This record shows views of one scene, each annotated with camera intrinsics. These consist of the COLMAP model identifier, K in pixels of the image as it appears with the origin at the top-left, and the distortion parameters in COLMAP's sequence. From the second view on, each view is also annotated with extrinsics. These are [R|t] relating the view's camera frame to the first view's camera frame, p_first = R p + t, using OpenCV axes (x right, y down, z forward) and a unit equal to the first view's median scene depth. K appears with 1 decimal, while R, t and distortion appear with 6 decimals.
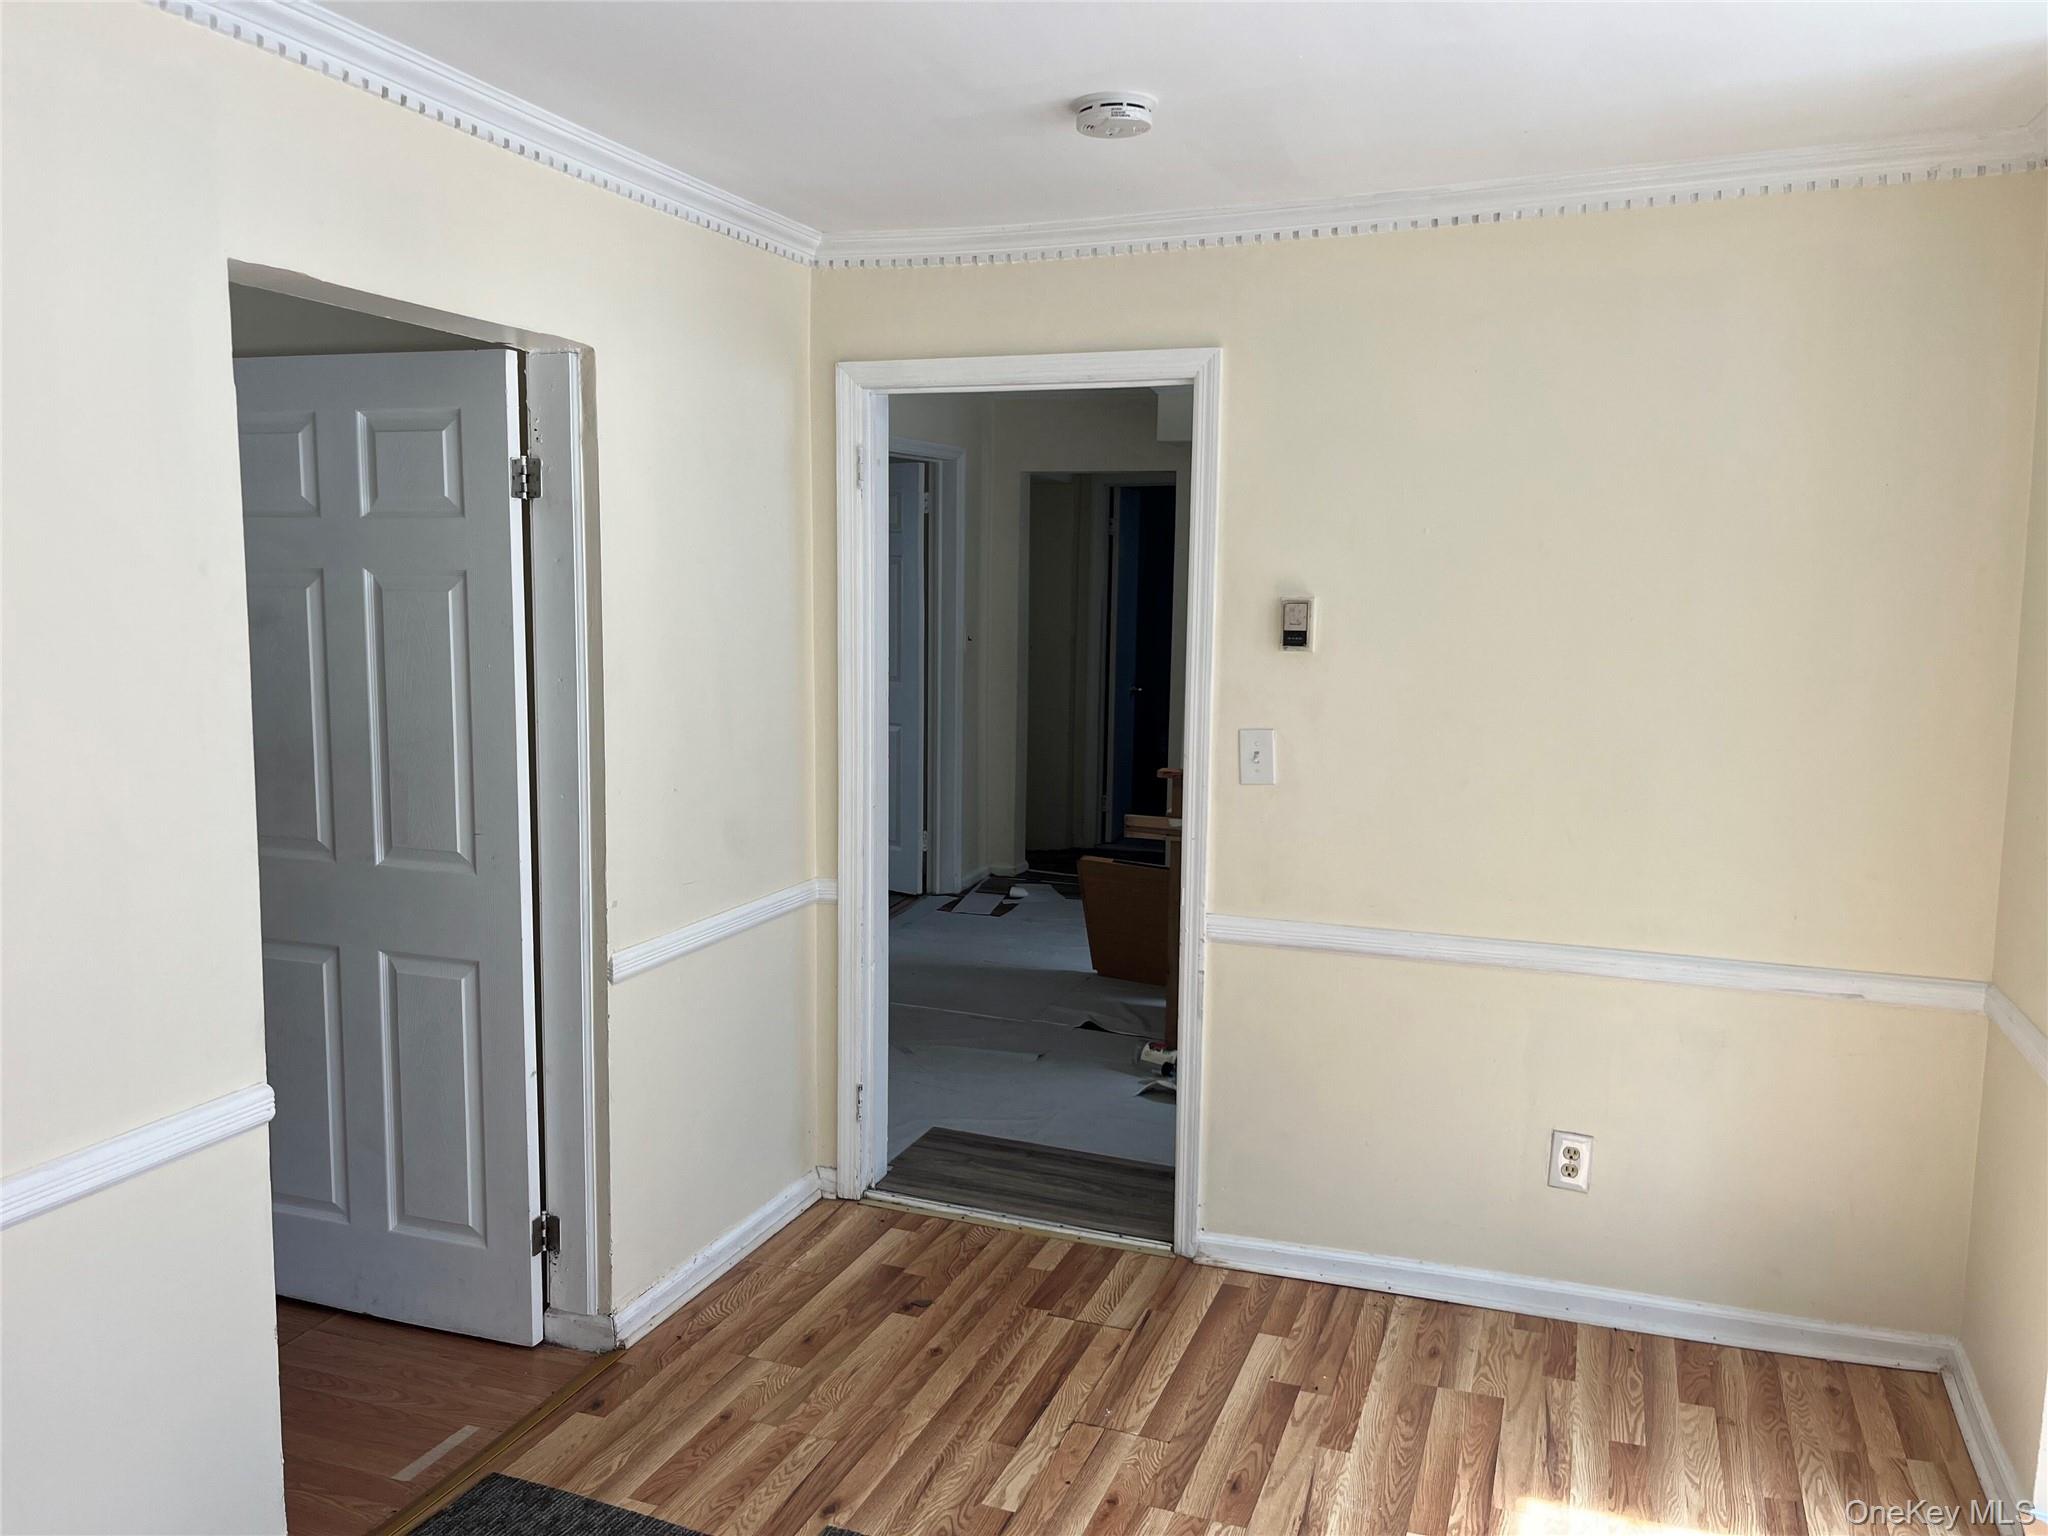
lens RADIAL K [[1551.9, 0, 1014.8], [0, 1551.9, 765.0], [0, 0, 1]] dist [0.059416, -0.089591]
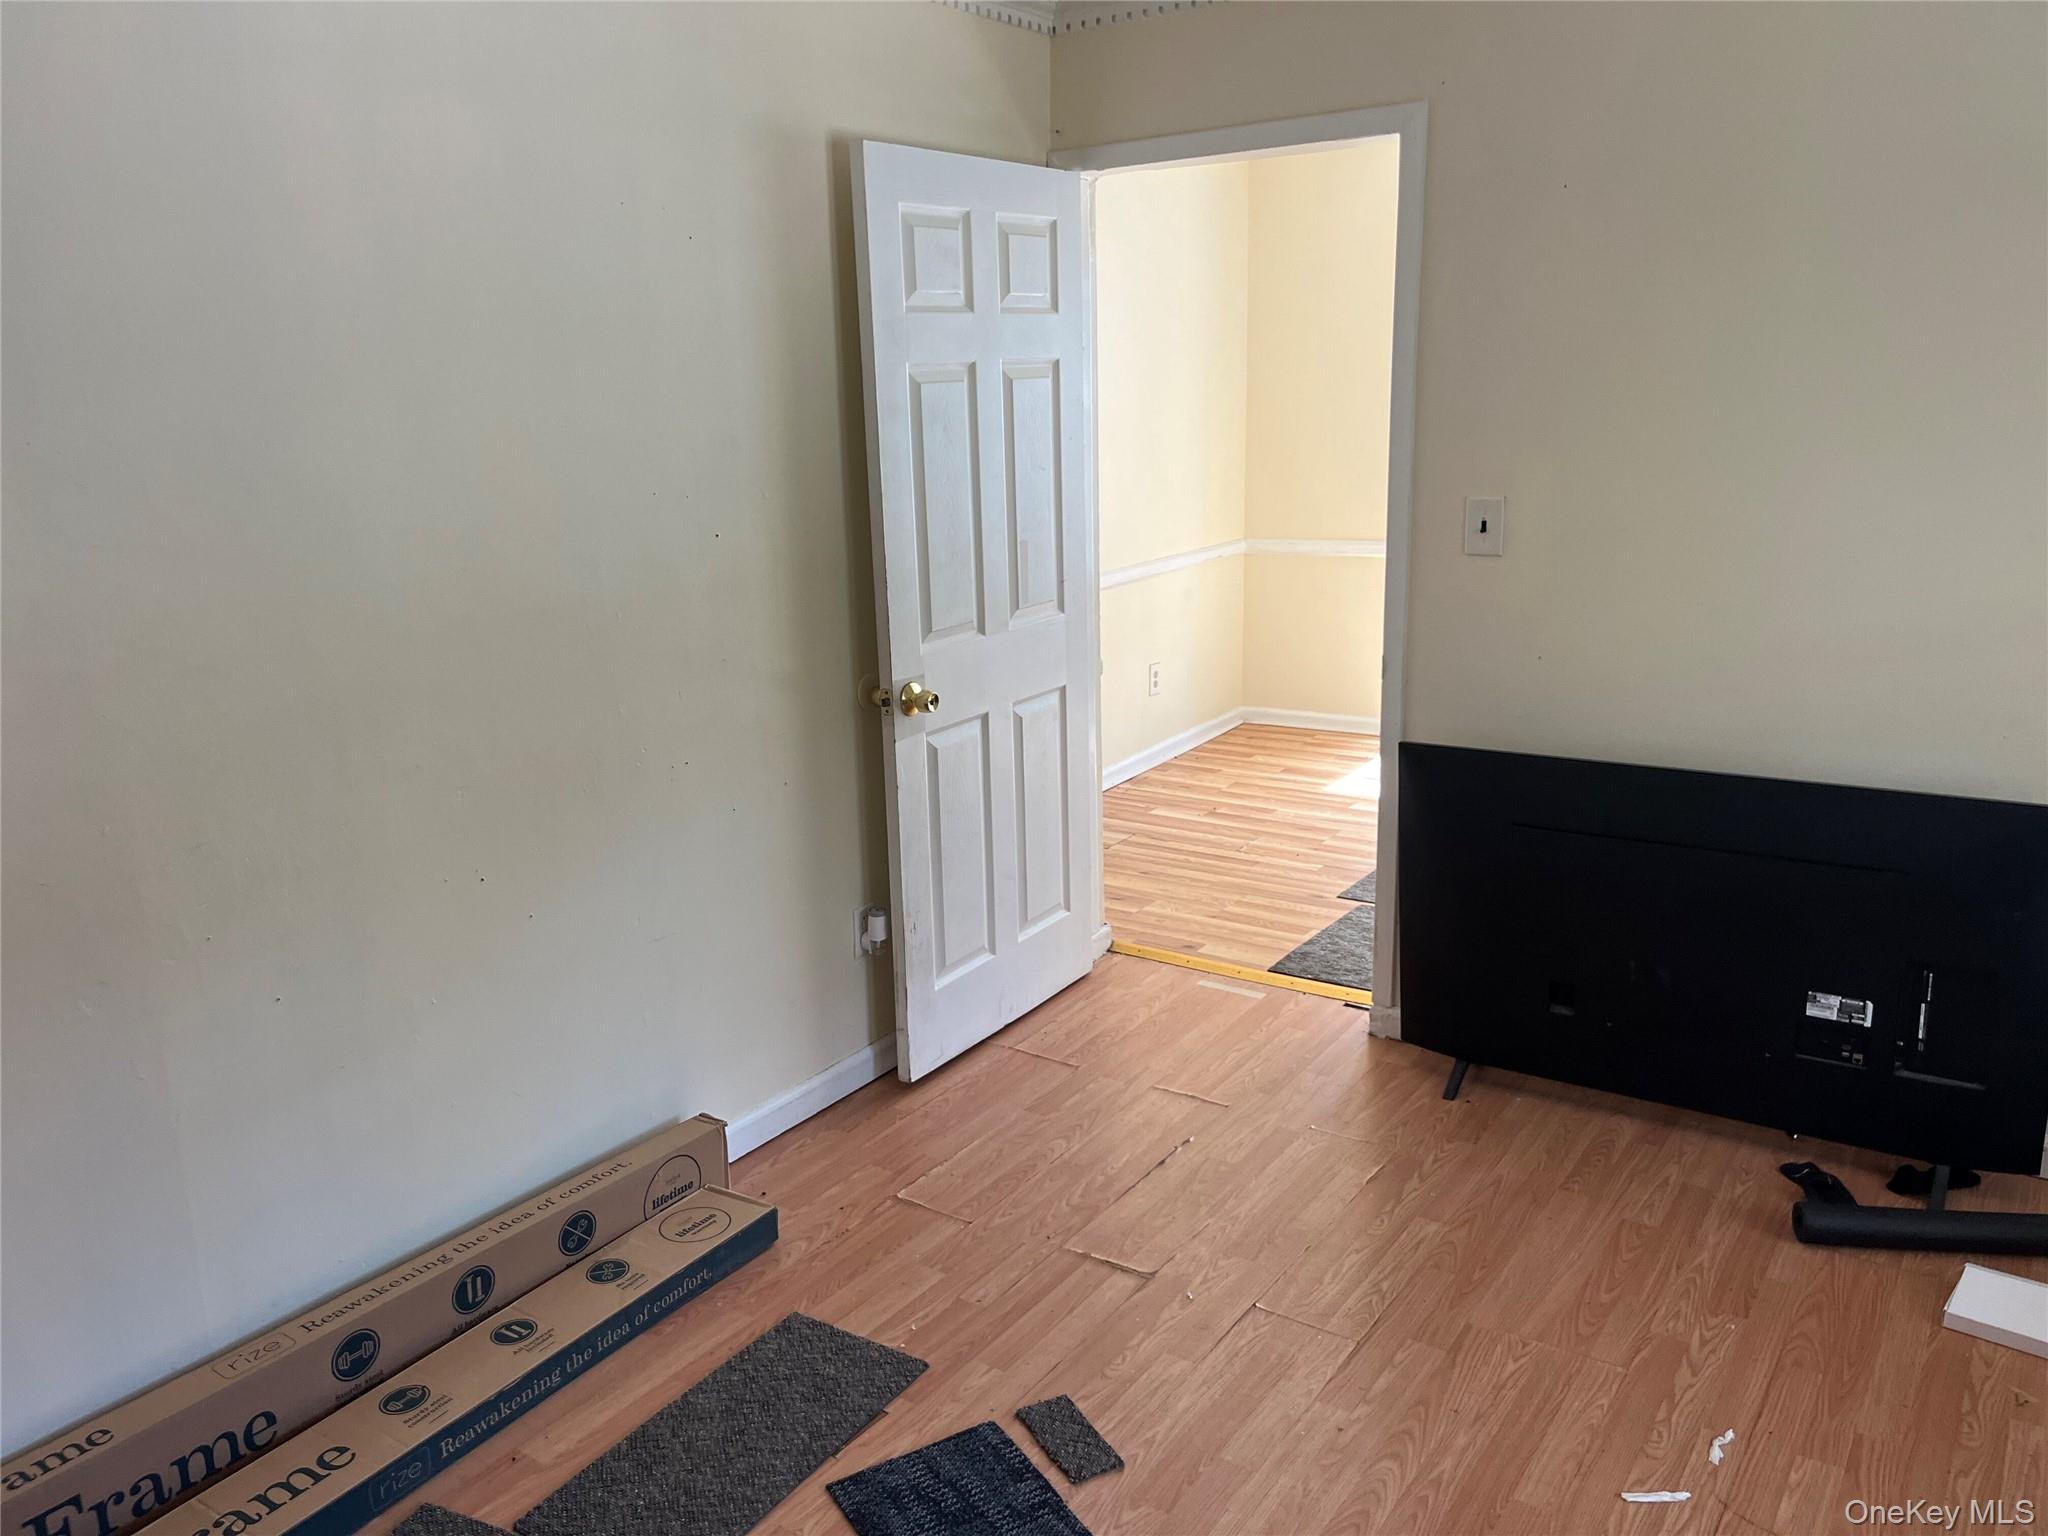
lens RADIAL K [[1551.9, 0, 1013.3], [0, 1551.9, 767.6], [0, 0, 1]] dist [0.059416, -0.089591]
pose [[0.243768, -0.263195, 0.933437, -1.572768], [0.151858, 0.960958, 0.231297, -0.105549], [-0.957871, 0.085367, 0.274219, 0.733148]]
